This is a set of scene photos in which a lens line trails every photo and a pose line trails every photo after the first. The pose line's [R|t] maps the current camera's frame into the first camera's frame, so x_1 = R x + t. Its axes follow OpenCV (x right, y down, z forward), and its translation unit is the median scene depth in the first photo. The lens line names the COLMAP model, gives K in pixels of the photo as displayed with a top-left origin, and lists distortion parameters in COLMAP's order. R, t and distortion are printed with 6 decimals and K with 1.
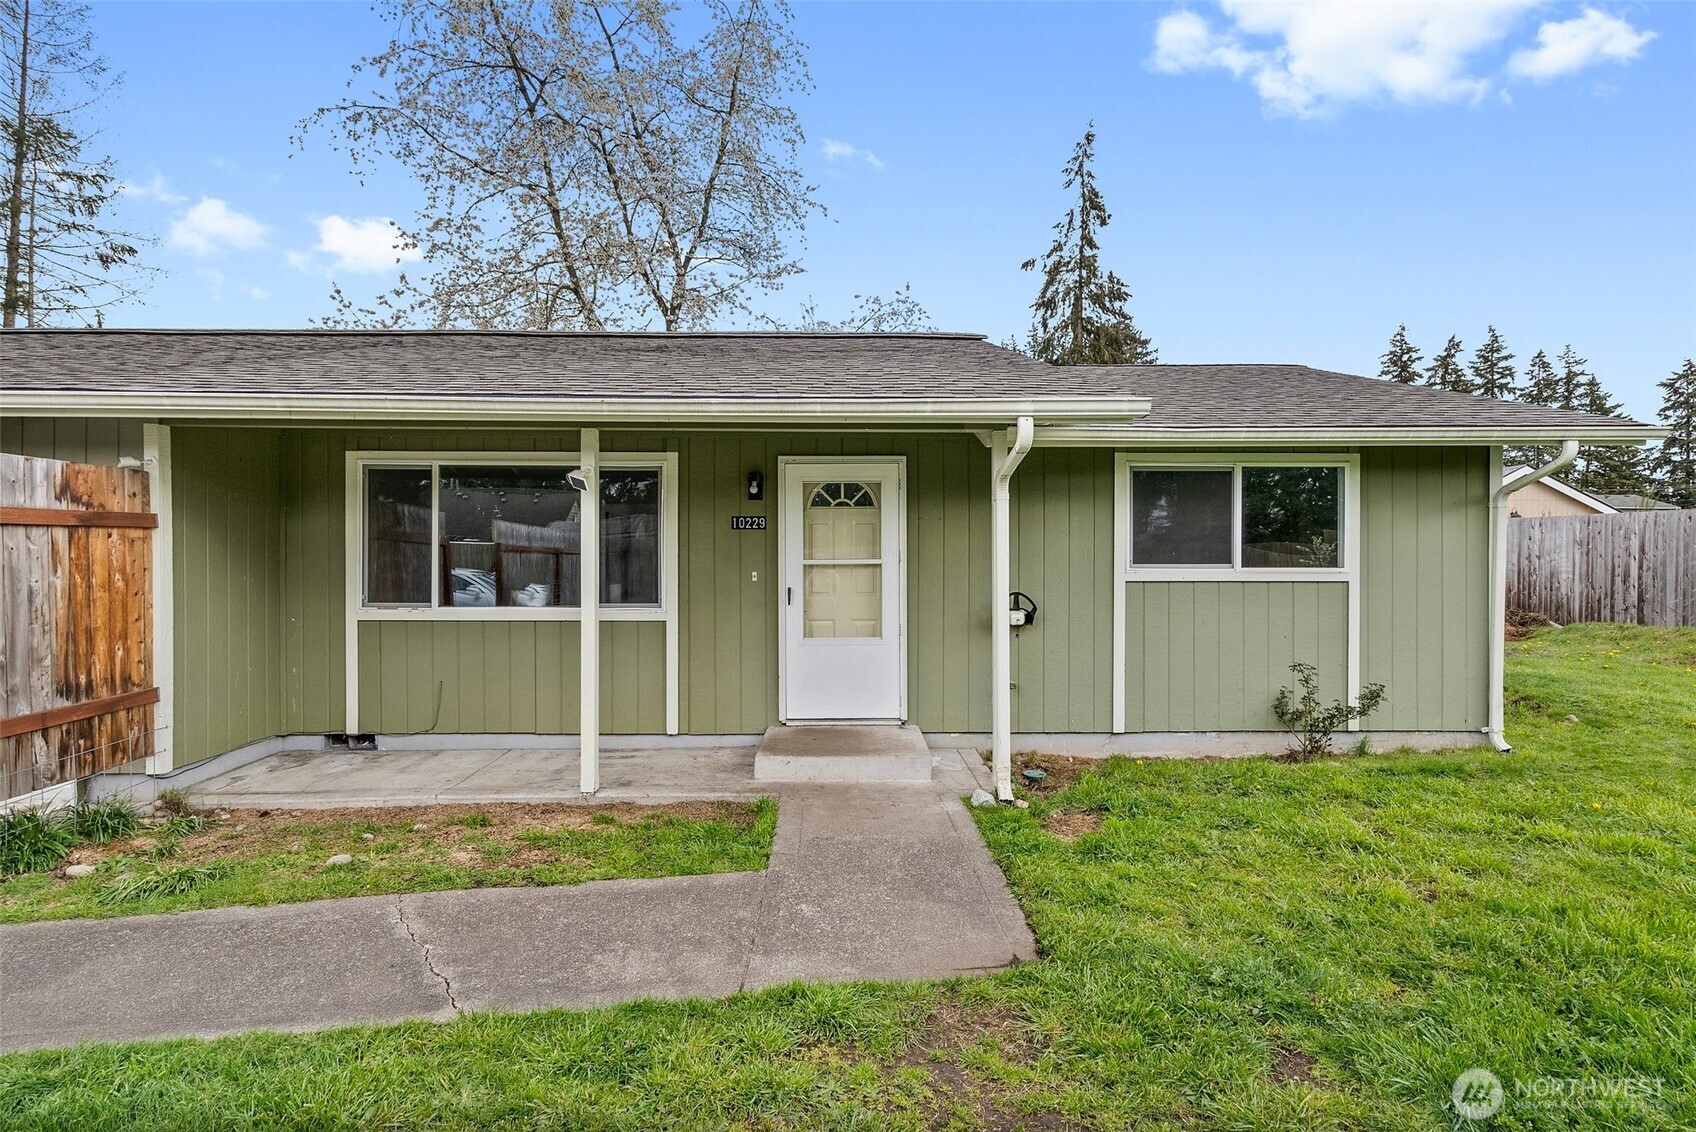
lens RADIAL K [[839.5, 0, 847.3], [0, 839.5, 563.6], [0, 0, 1]] dist [0.013535, 0.000190]
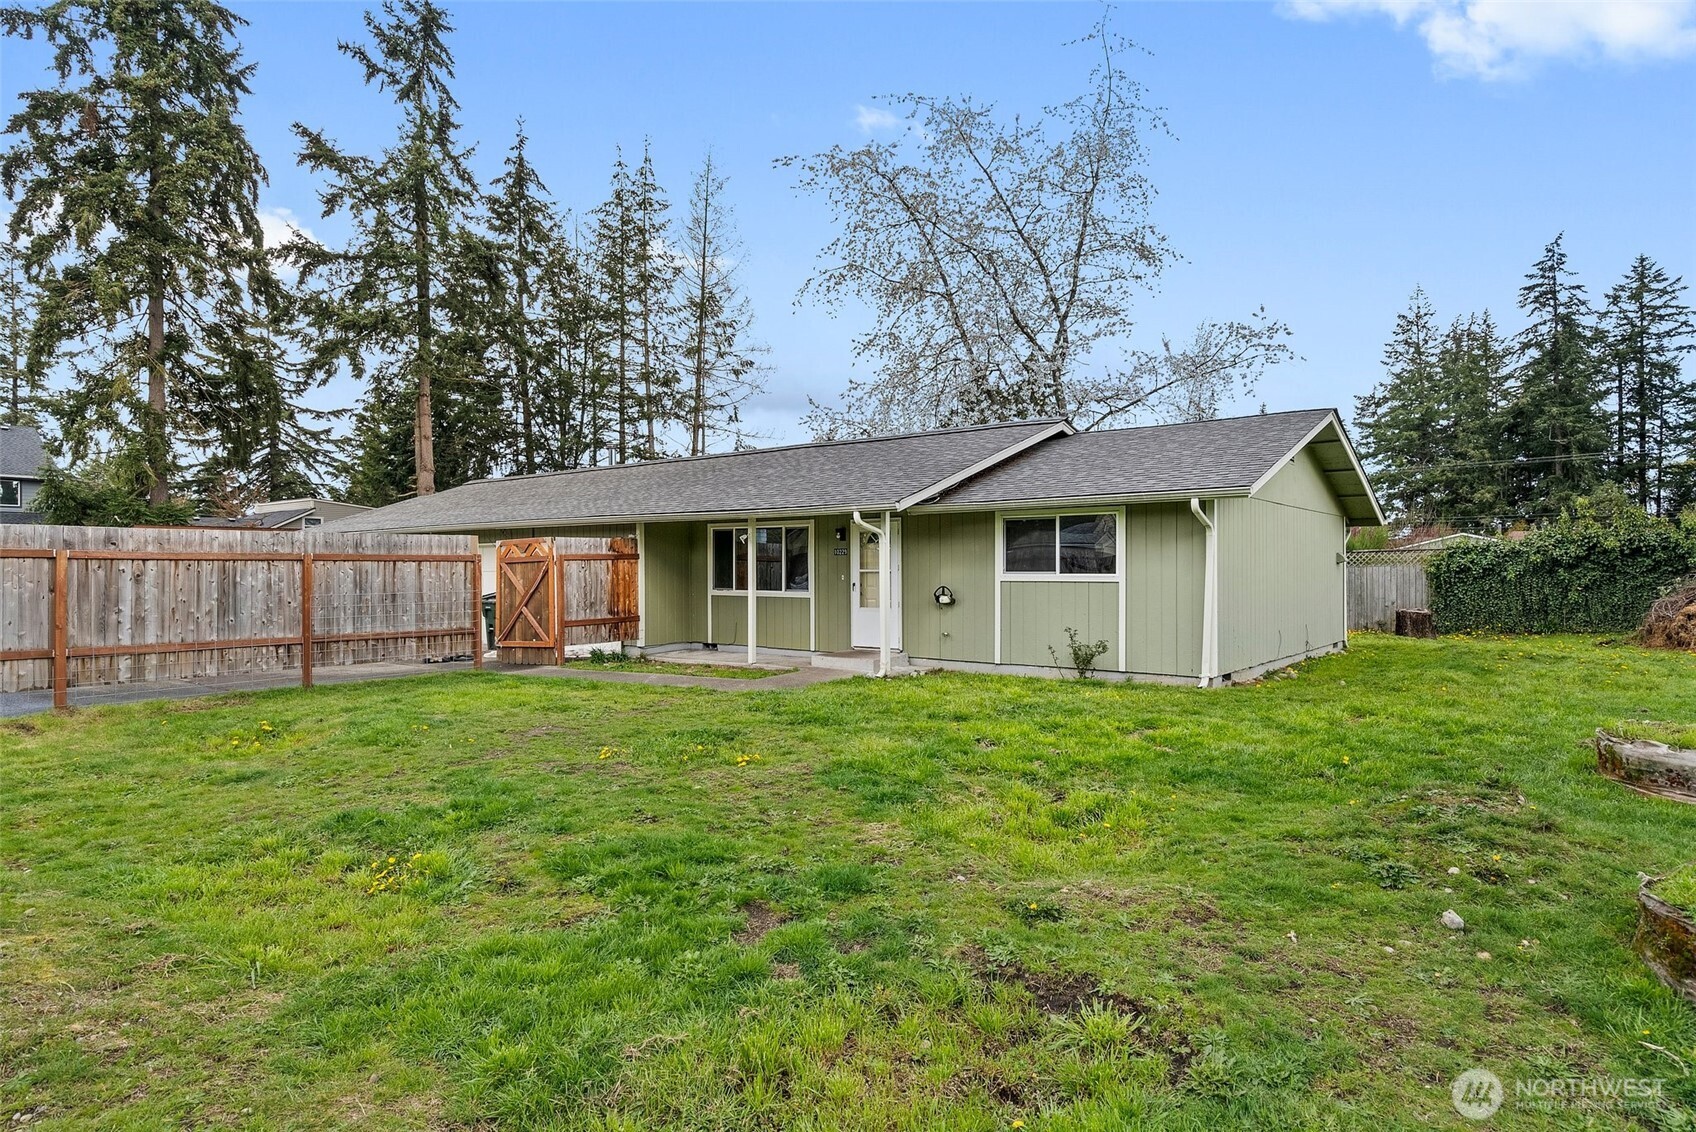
lens RADIAL K [[937.5, 0, 850.5], [0, 937.5, 568.6], [0, 0, 1]] dist [-0.005337, -0.001114]
pose [[0.784155, -0.001564, -0.620563, 1.368043], [0.001762, 0.999998, -0.000293, -0.006055], [0.620563, -0.000864, 0.784156, -0.825089]]
